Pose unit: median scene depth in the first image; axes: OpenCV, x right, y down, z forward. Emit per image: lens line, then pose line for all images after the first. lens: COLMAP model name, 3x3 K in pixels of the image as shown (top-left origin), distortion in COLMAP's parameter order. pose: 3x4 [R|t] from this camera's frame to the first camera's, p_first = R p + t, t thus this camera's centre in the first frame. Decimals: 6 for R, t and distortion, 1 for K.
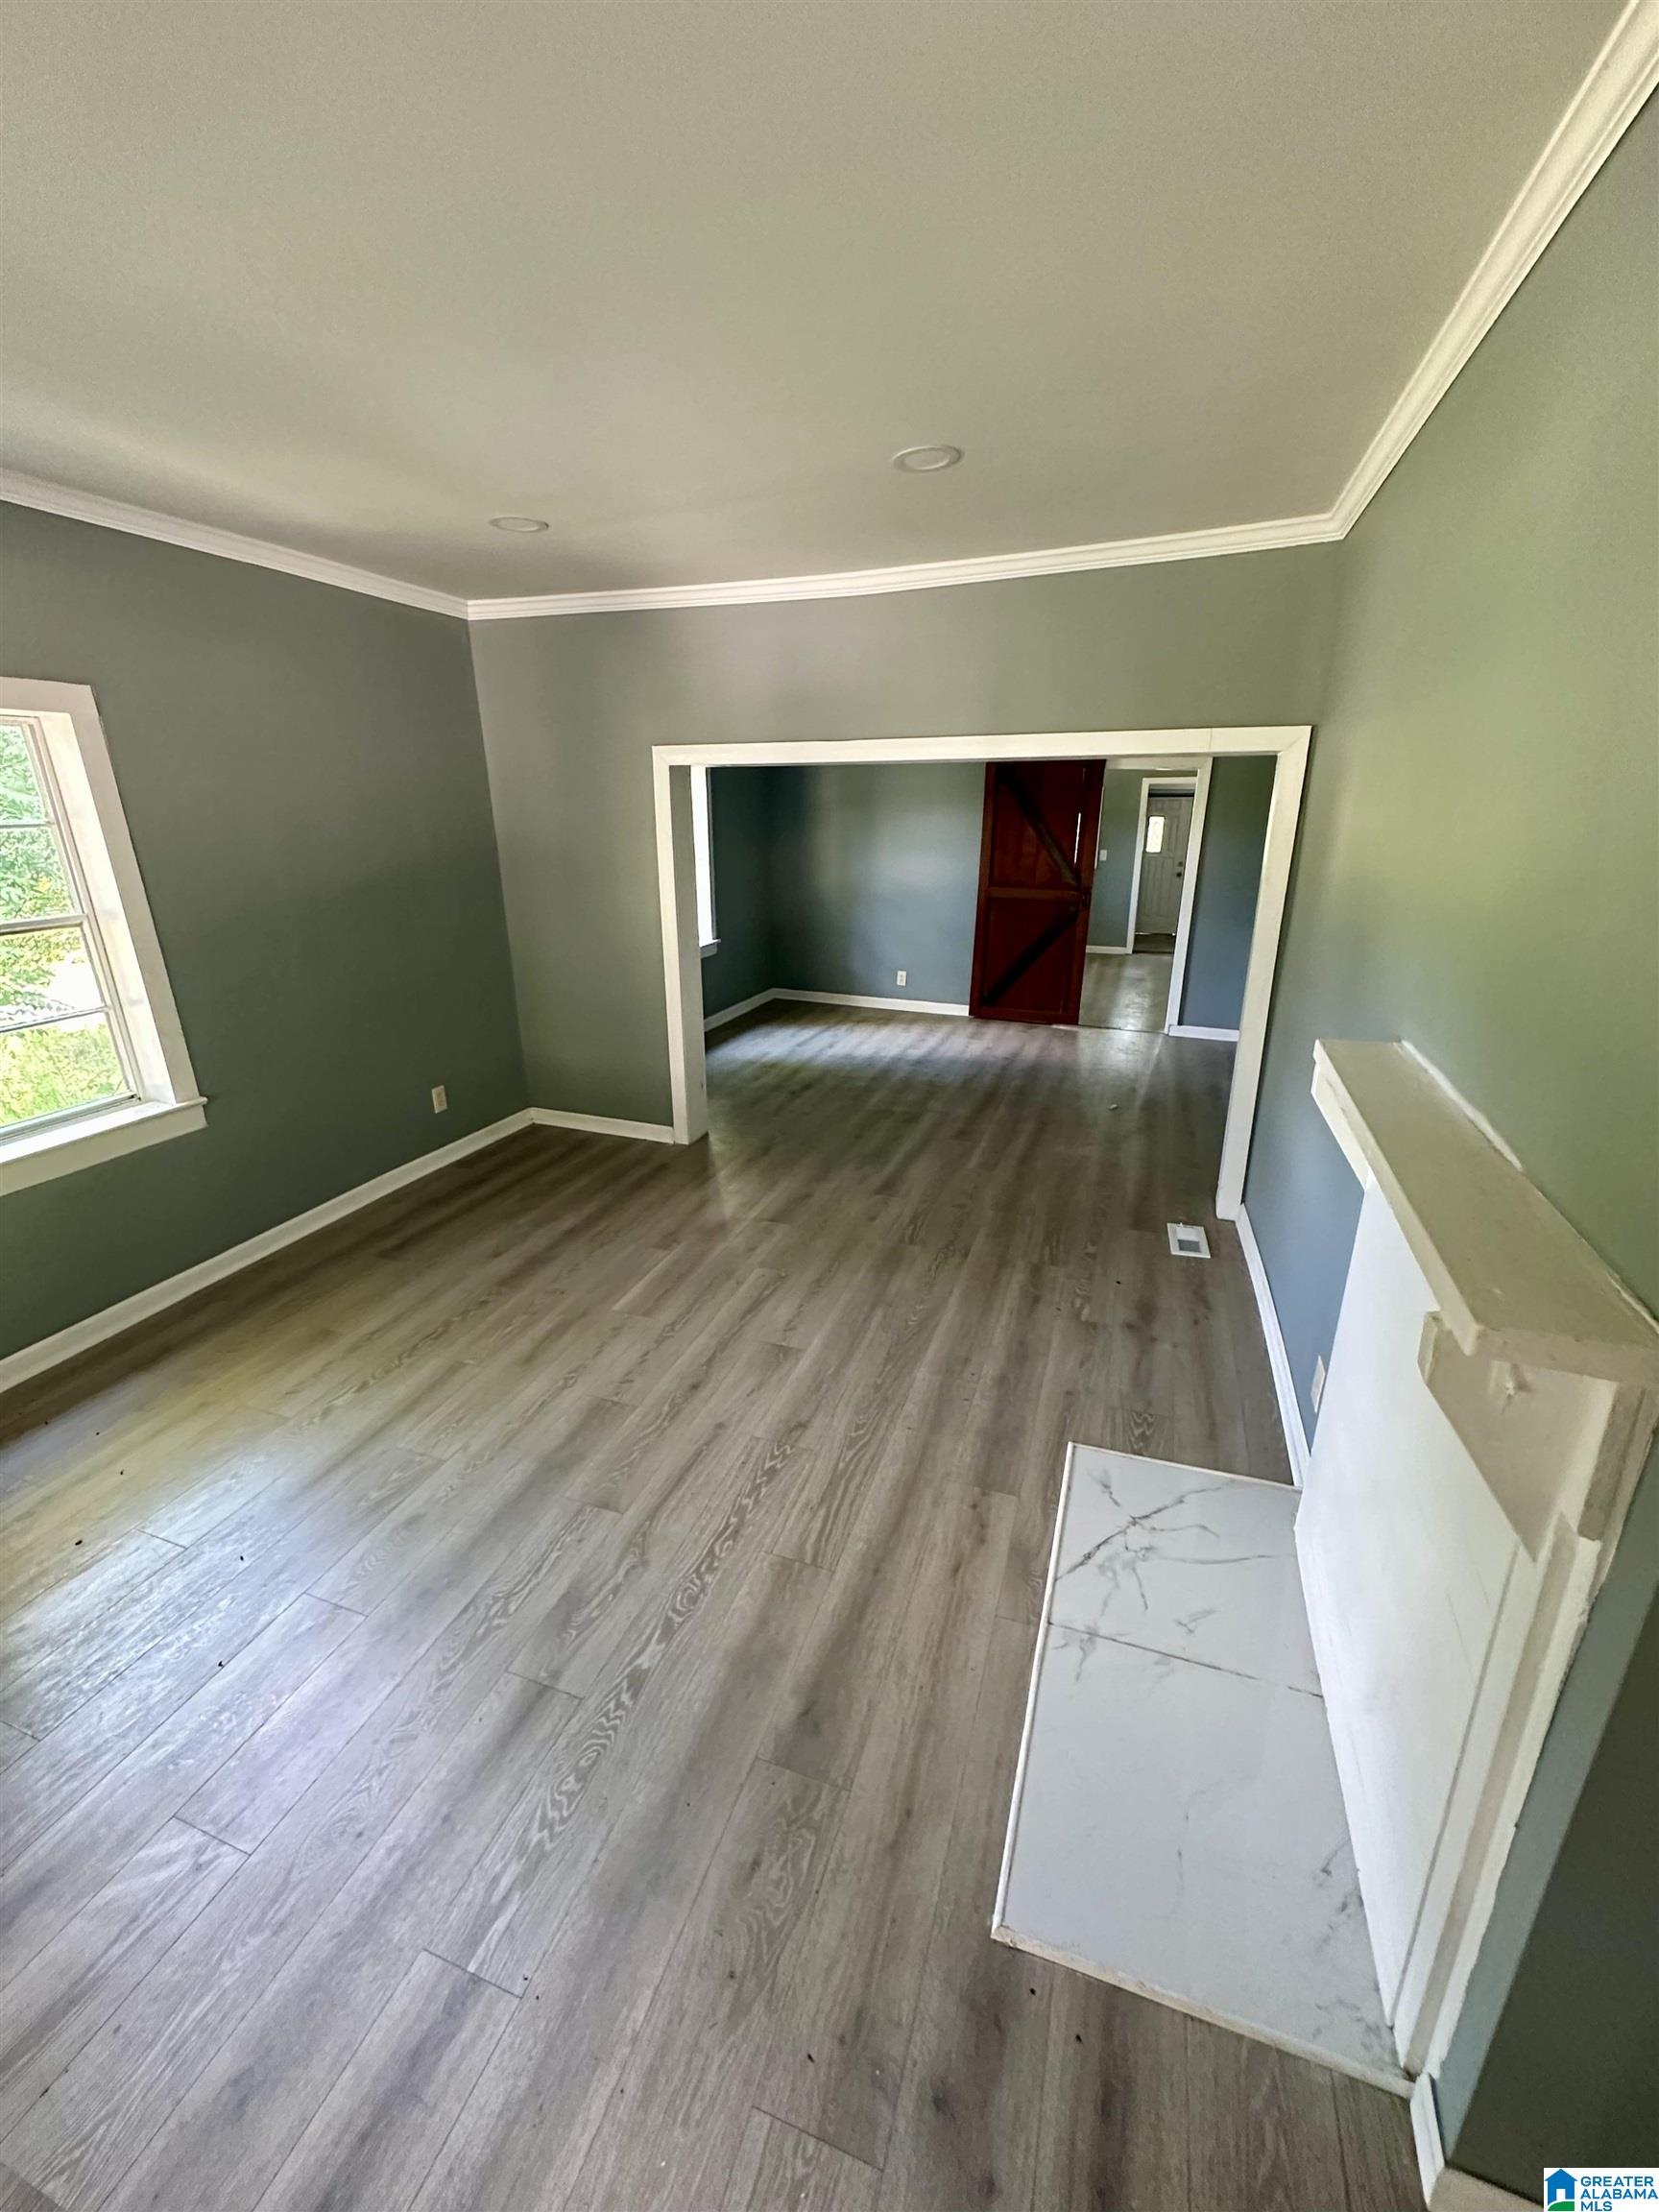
lens RADIAL K [[888.3, 0, 830.7], [0, 888.3, 1111.9], [0, 0, 1]] dist [0.000272, -0.000384]
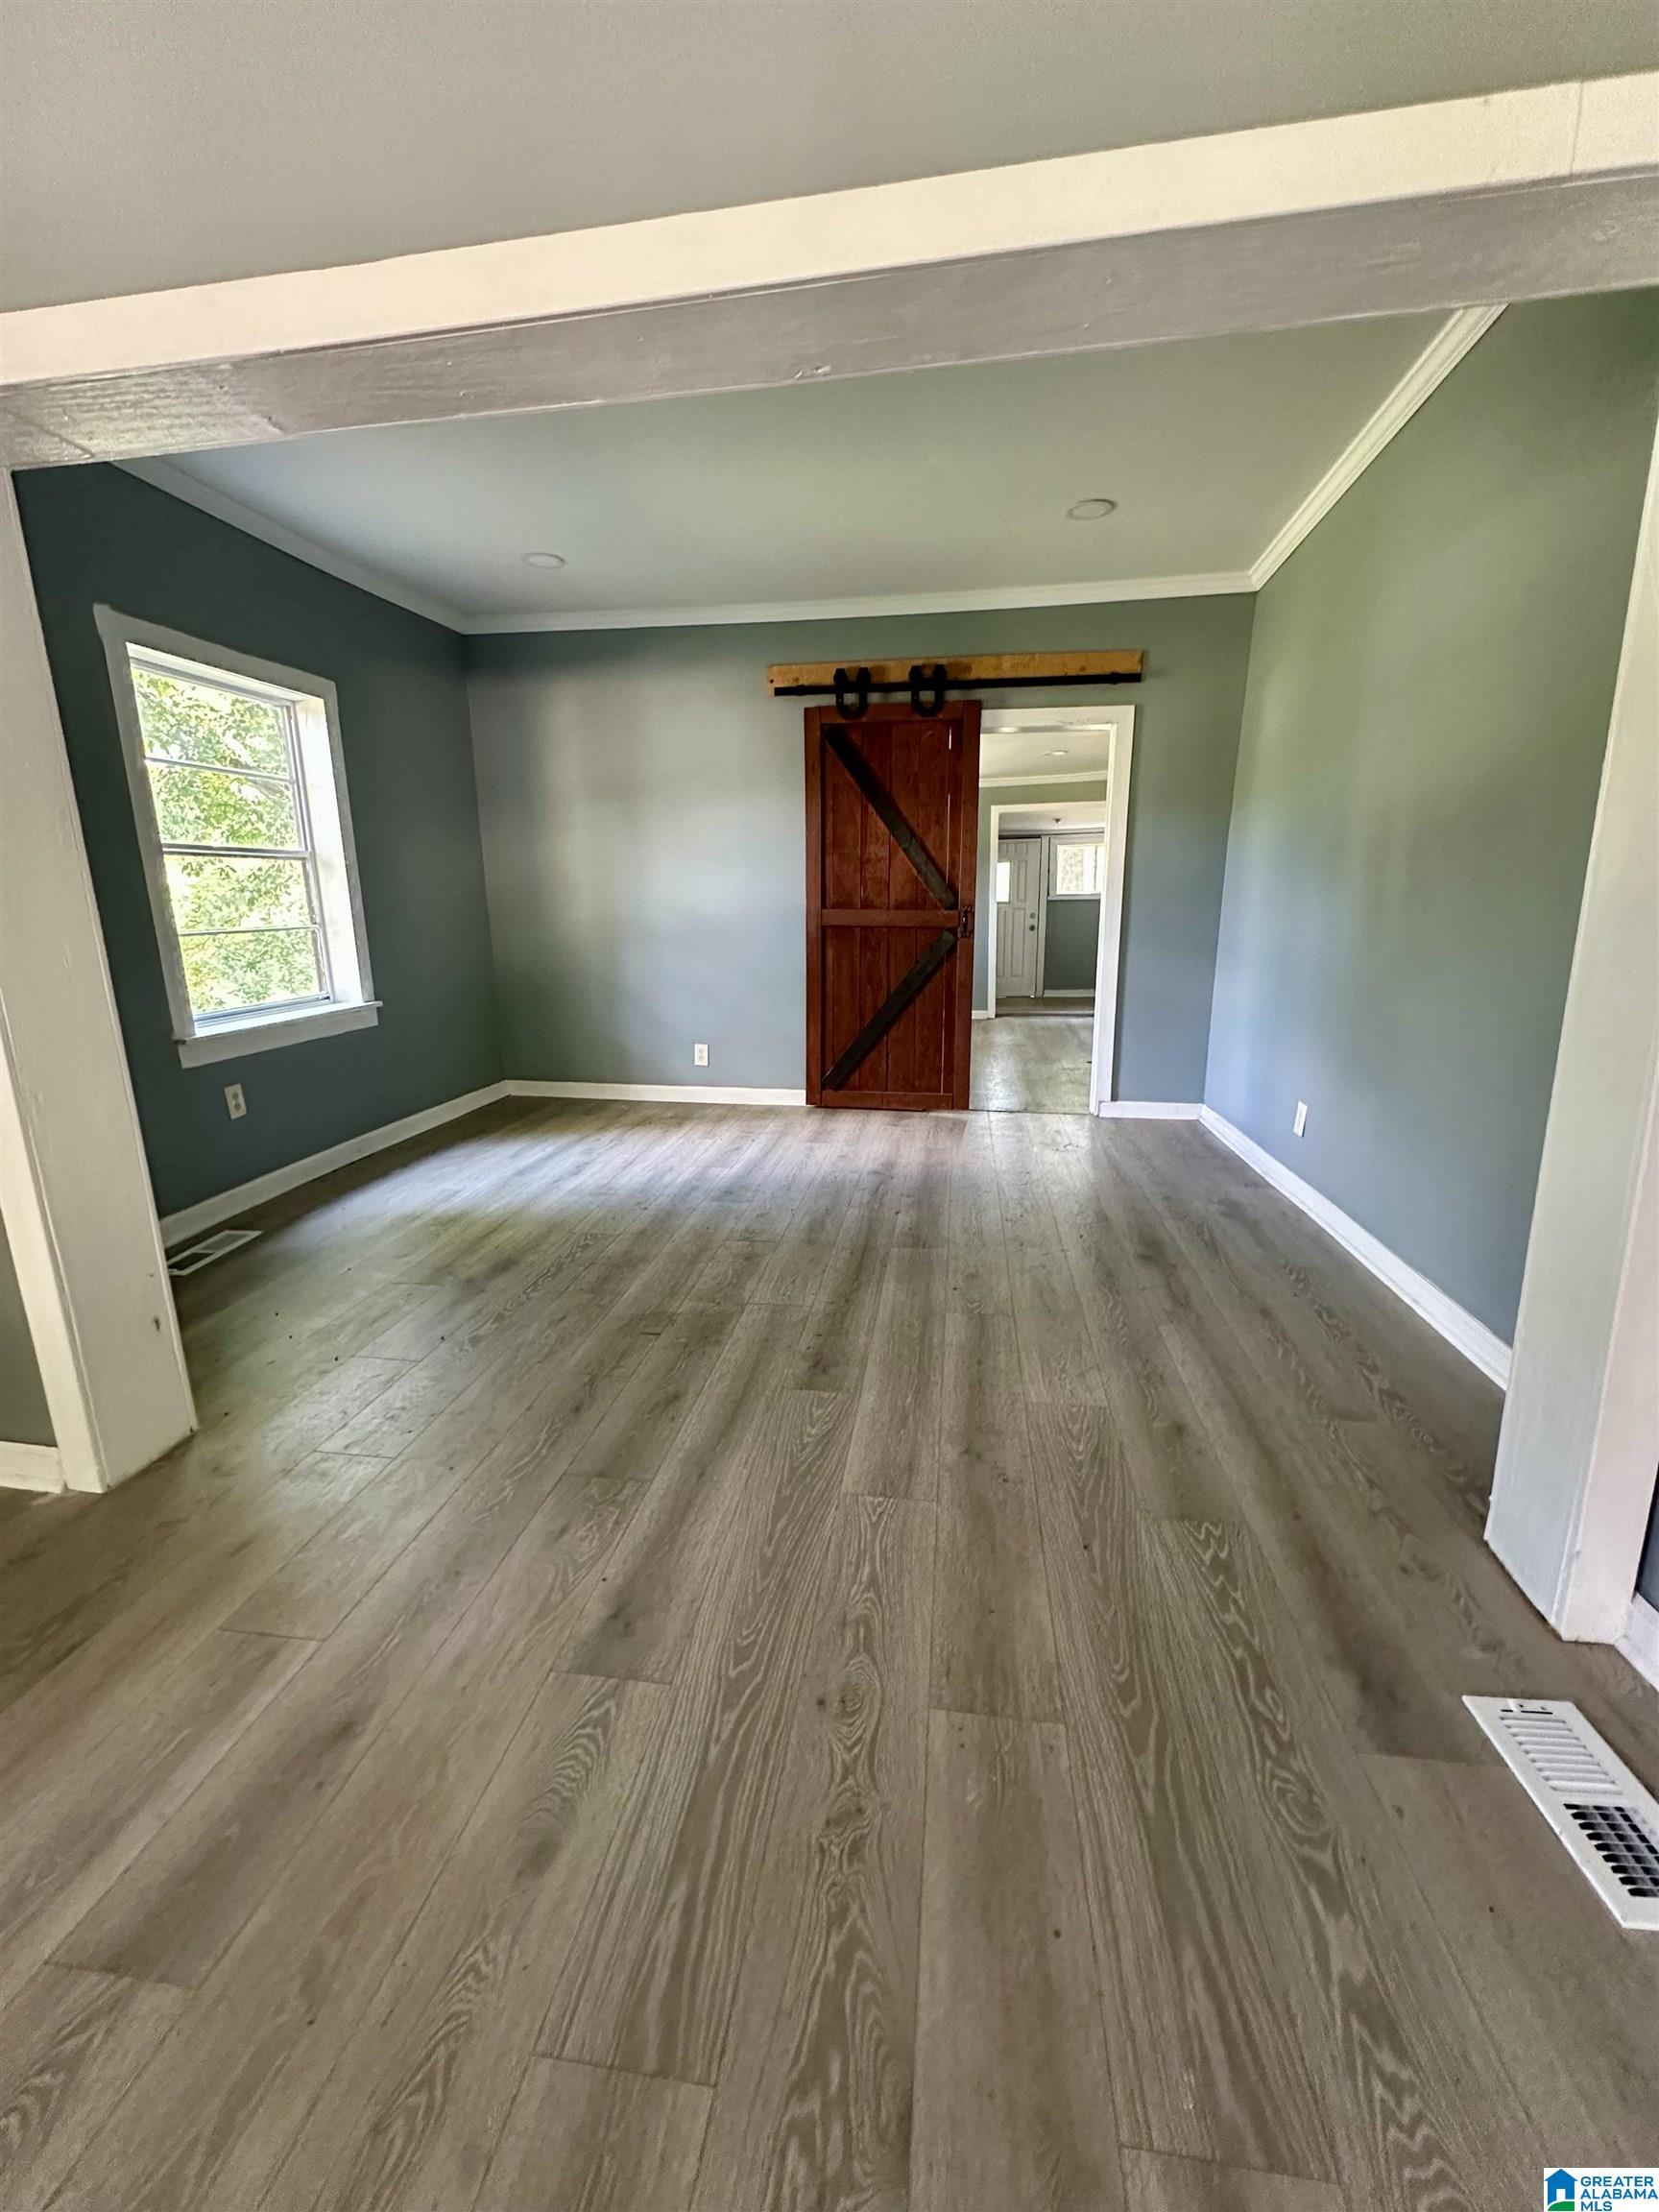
lens RADIAL K [[888.3, 0, 832.8], [0, 888.3, 1099.7], [0, 0, 1]] dist [0.000272, -0.000384]
pose [[0.980421, -0.057033, 0.188474, 0.058962], [0.078418, 0.991050, -0.108031, -0.046176], [-0.180626, 0.120695, 0.976118, 0.412331]]
